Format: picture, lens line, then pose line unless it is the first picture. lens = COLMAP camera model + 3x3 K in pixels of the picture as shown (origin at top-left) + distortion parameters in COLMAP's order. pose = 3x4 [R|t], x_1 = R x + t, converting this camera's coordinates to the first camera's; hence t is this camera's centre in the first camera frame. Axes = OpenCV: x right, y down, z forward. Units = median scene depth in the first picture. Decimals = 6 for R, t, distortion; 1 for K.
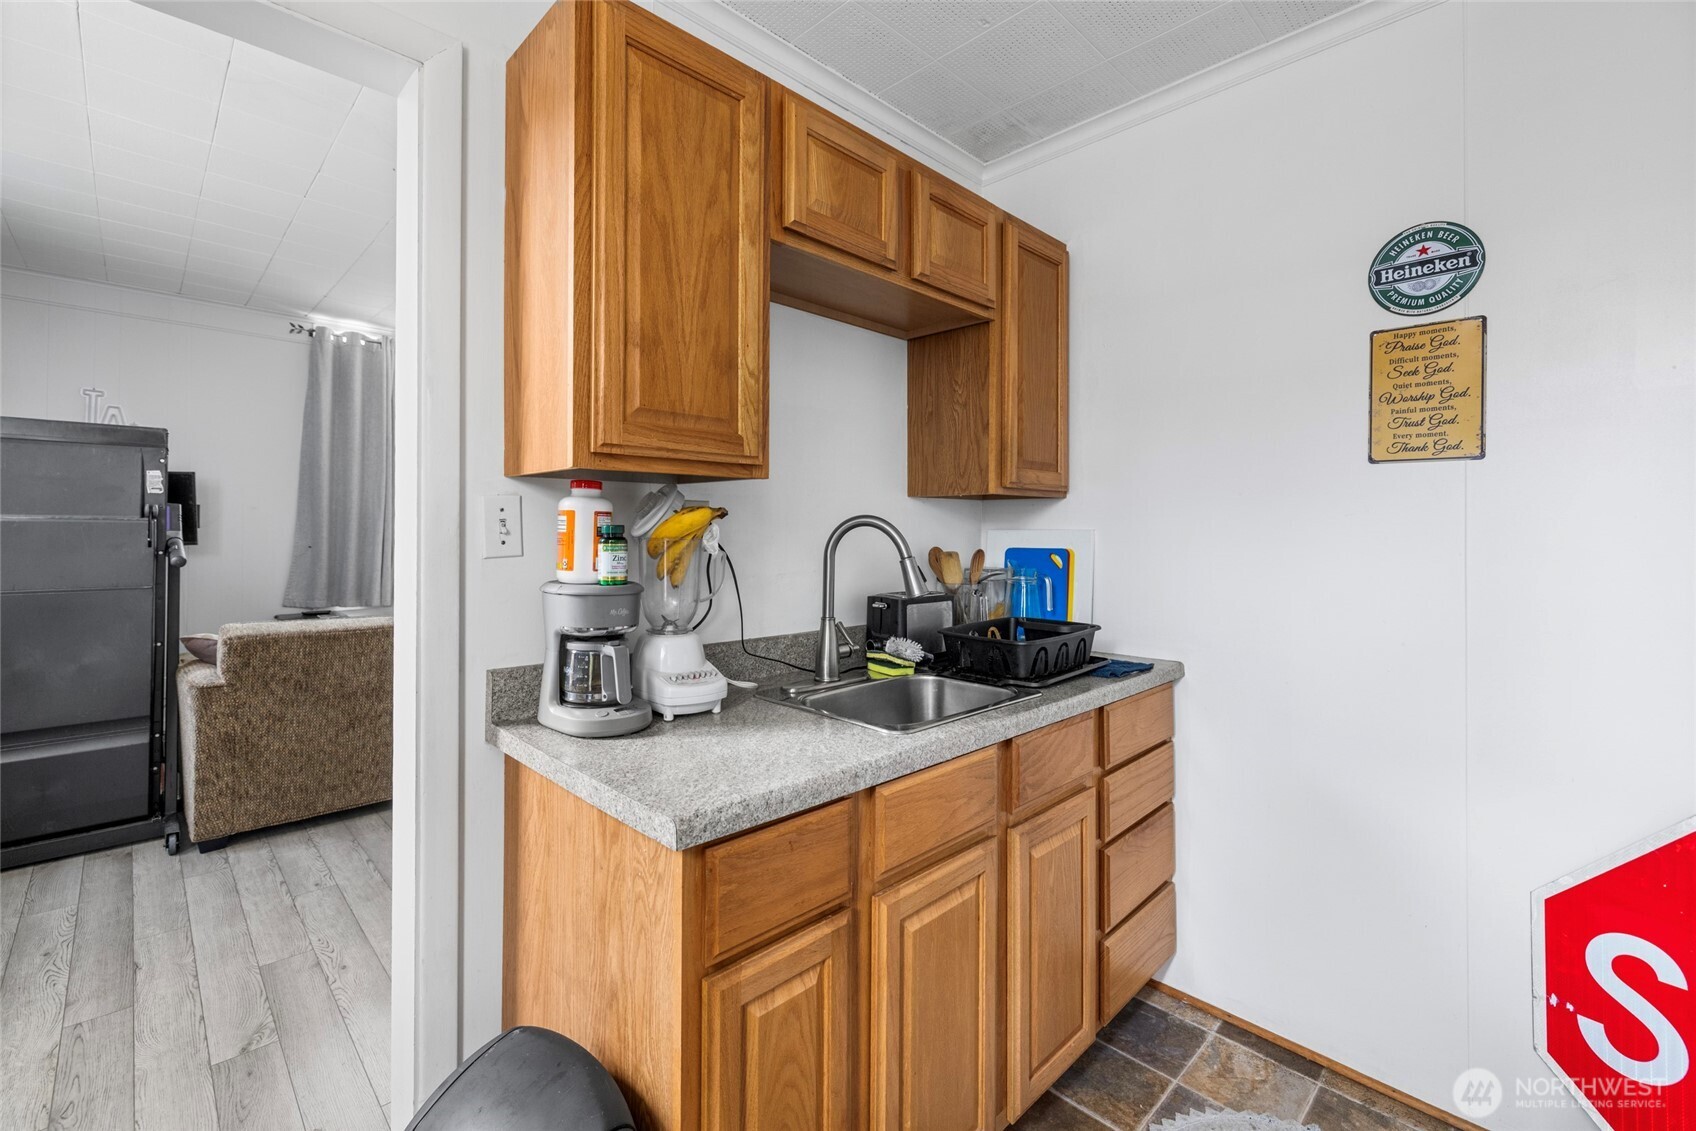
lens RADIAL K [[730.8, 0, 842.0], [0, 730.8, 525.0], [0, 0, 1]] dist [0.002739, -0.000643]
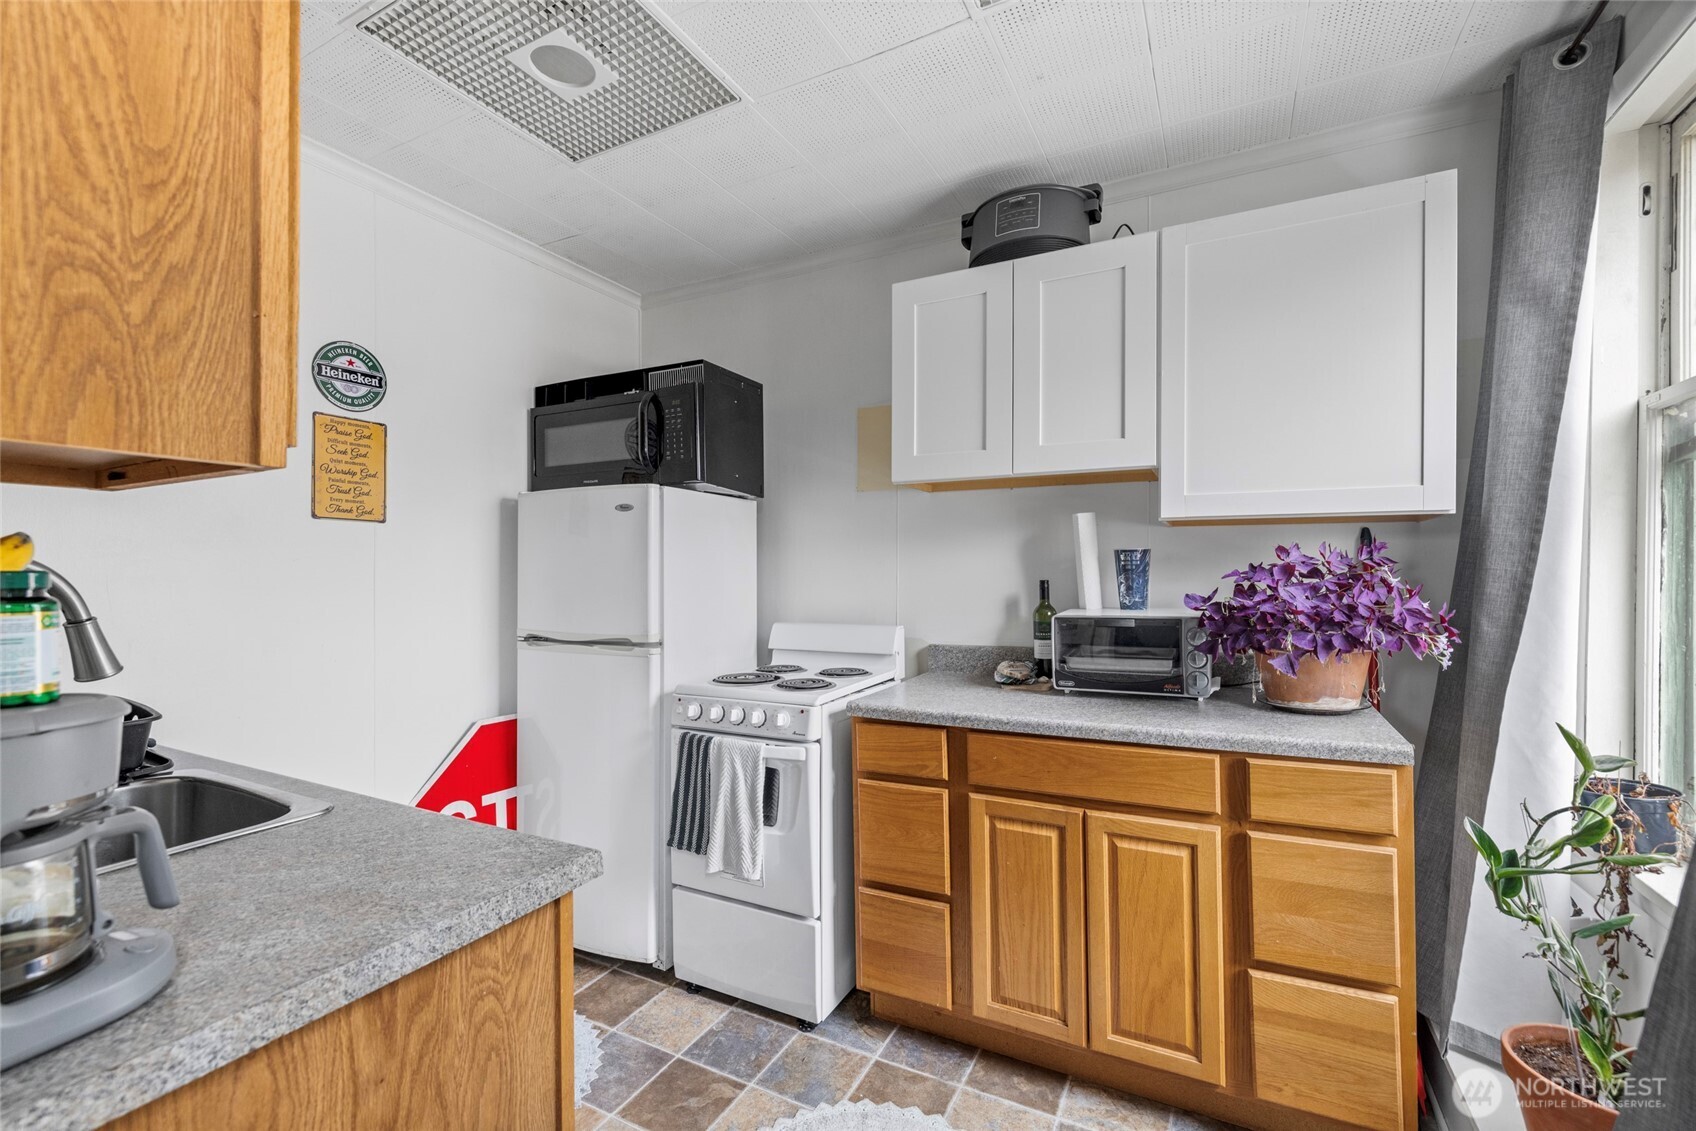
lens RADIAL K [[730.8, 0, 842.3], [0, 730.8, 574.3], [0, 0, 1]] dist [0.002739, -0.000643]
pose [[-0.299543, -0.008846, 0.954042, -0.747168], [-0.001669, 0.999960, 0.008747, -0.002515], [-0.954081, 0.001028, -0.299546, 0.543934]]
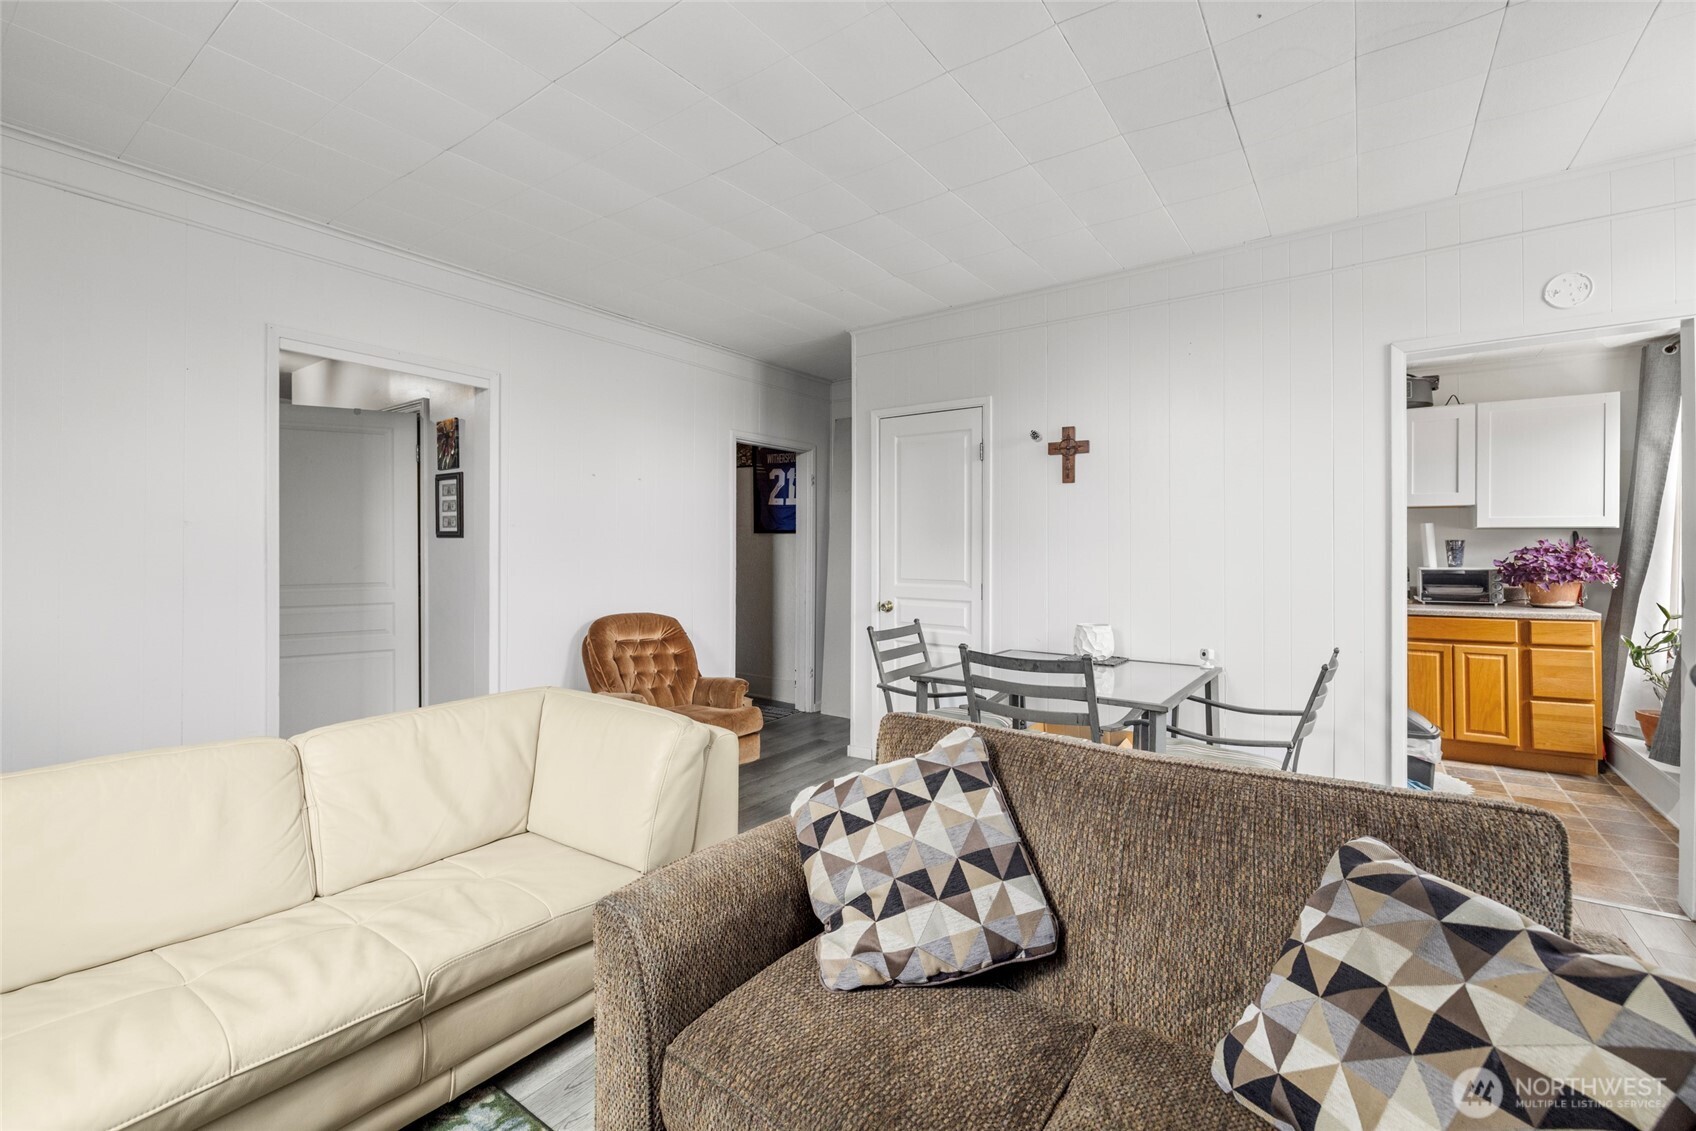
lens RADIAL K [[730.8, 0, 837.4], [0, 730.8, 547.9], [0, 0, 1]] dist [0.002739, -0.000643]
pose [[-0.177214, -0.004157, 0.984164, -2.086545], [-0.008760, 0.999958, 0.002647, 0.007786], [-0.984133, -0.008152, -0.177243, 2.598170]]
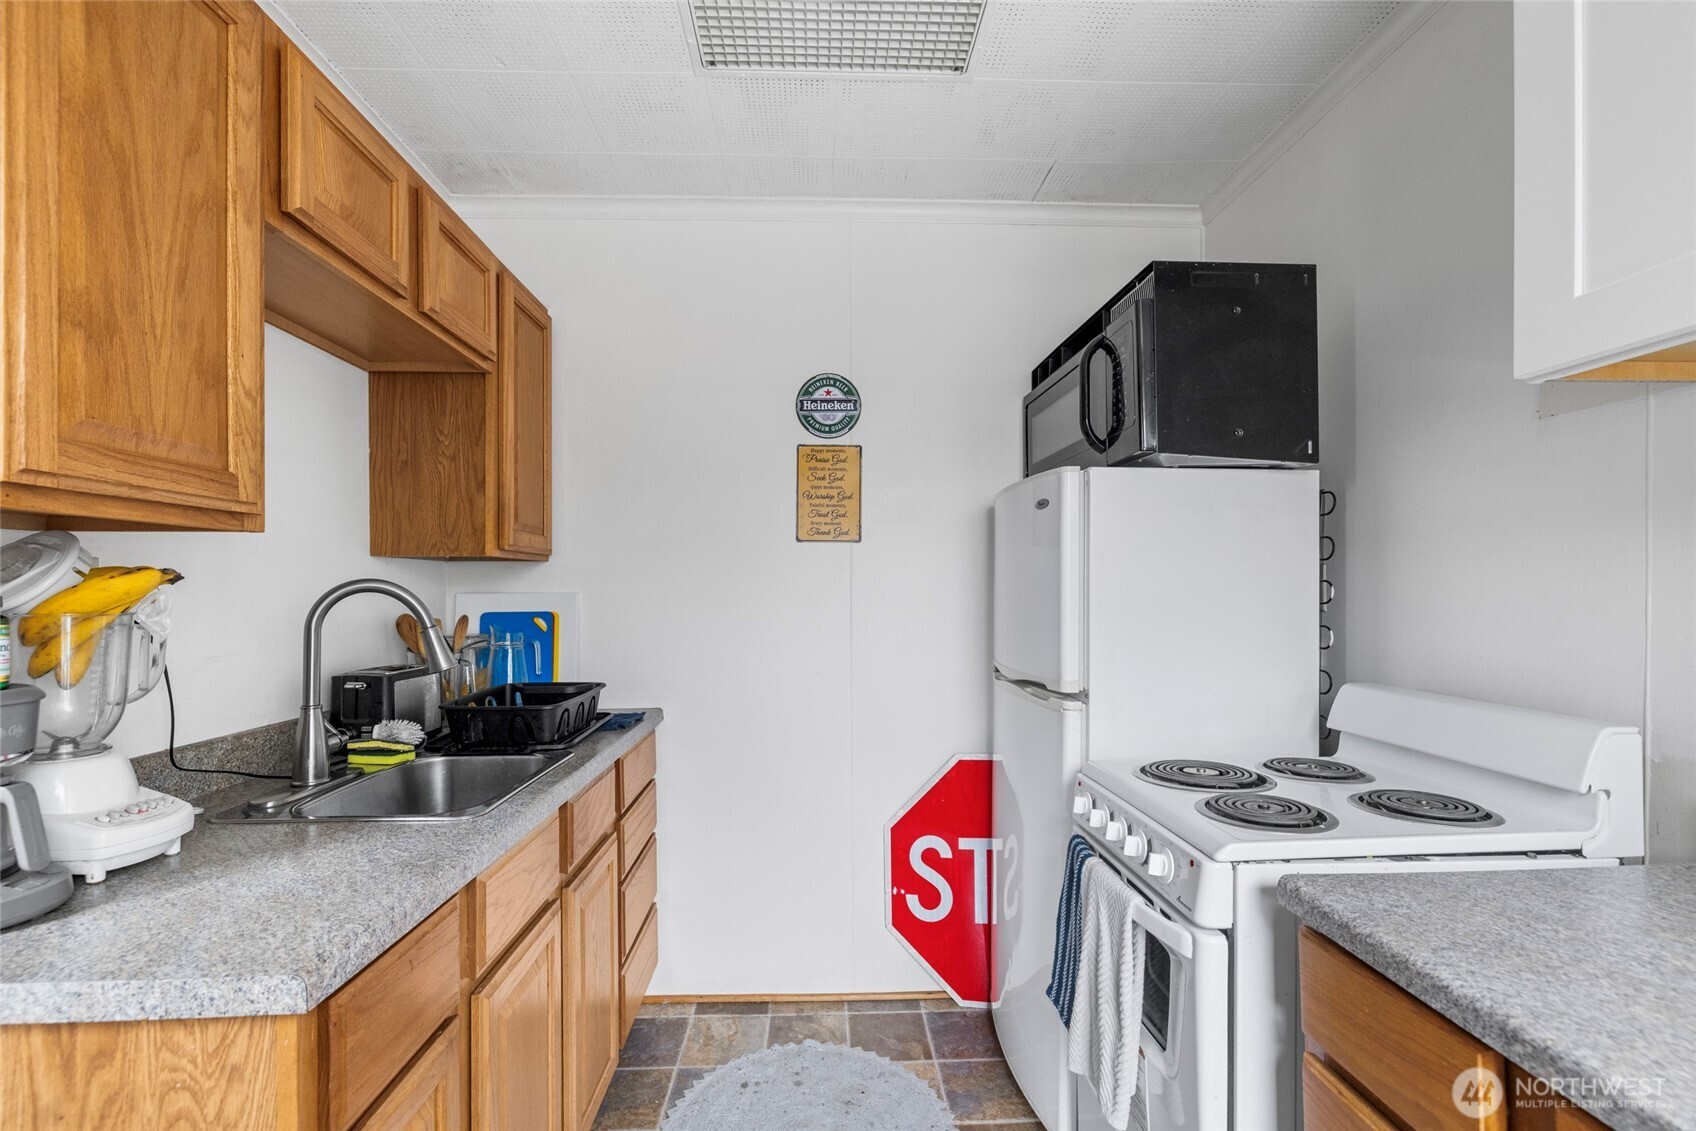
lens RADIAL K [[730.8, 0, 840.1], [0, 730.8, 590.4], [0, 0, 1]] dist [0.002739, -0.000643]
pose [[0.678125, -0.008621, 0.734896, -0.227434], [0.003105, 0.999956, 0.008866, -0.006183], [-0.734940, -0.003730, 0.678122, 0.026848]]
